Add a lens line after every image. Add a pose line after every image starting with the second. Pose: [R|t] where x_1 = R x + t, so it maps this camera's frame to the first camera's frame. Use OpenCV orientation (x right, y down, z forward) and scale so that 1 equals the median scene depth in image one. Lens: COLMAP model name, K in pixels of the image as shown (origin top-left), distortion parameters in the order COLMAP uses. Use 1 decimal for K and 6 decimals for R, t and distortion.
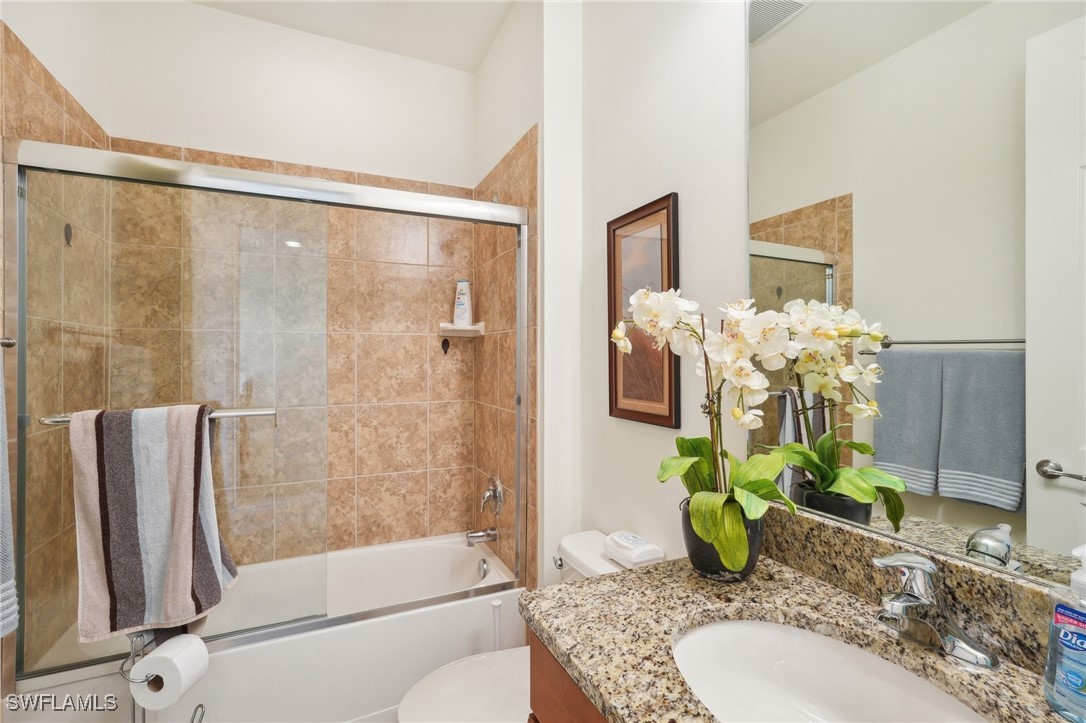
lens RADIAL K [[484.9, 0, 547.1], [0, 484.9, 356.0], [0, 0, 1]] dist [-0.012777, 0.005690]
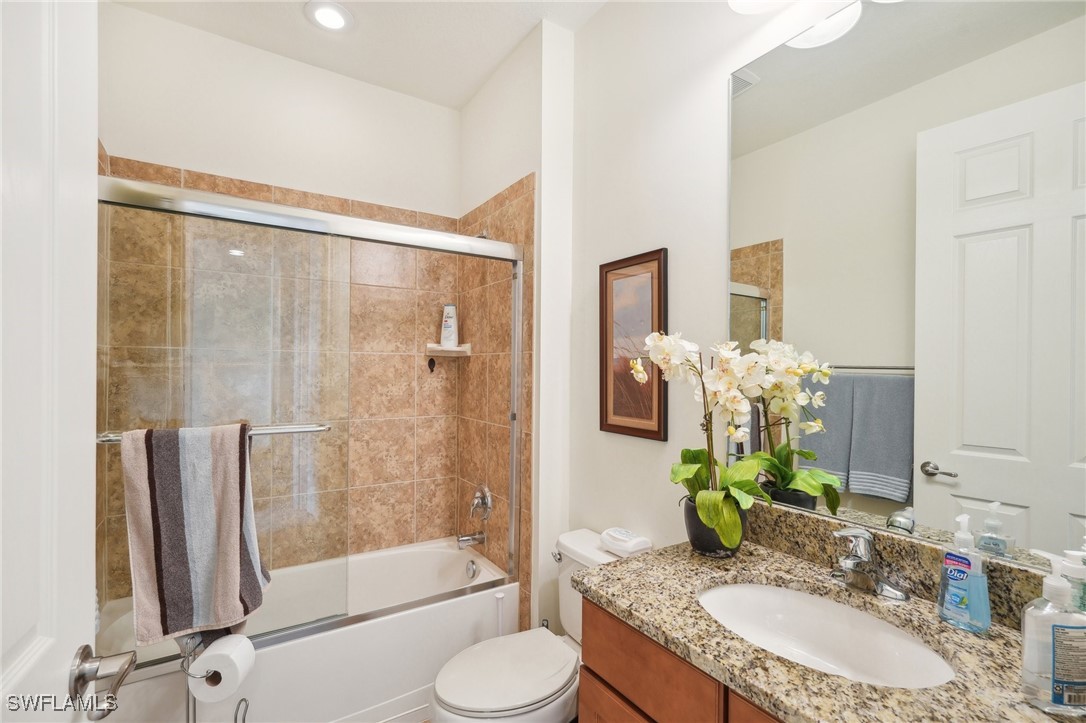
lens RADIAL K [[484.9, 0, 538.2], [0, 484.9, 367.3], [0, 0, 1]] dist [-0.012777, 0.005690]
pose [[0.990799, 0.009915, 0.134980, -0.184835], [-0.010378, 0.999942, 0.002728, -0.031373], [-0.134945, -0.004103, 0.990845, -0.144704]]
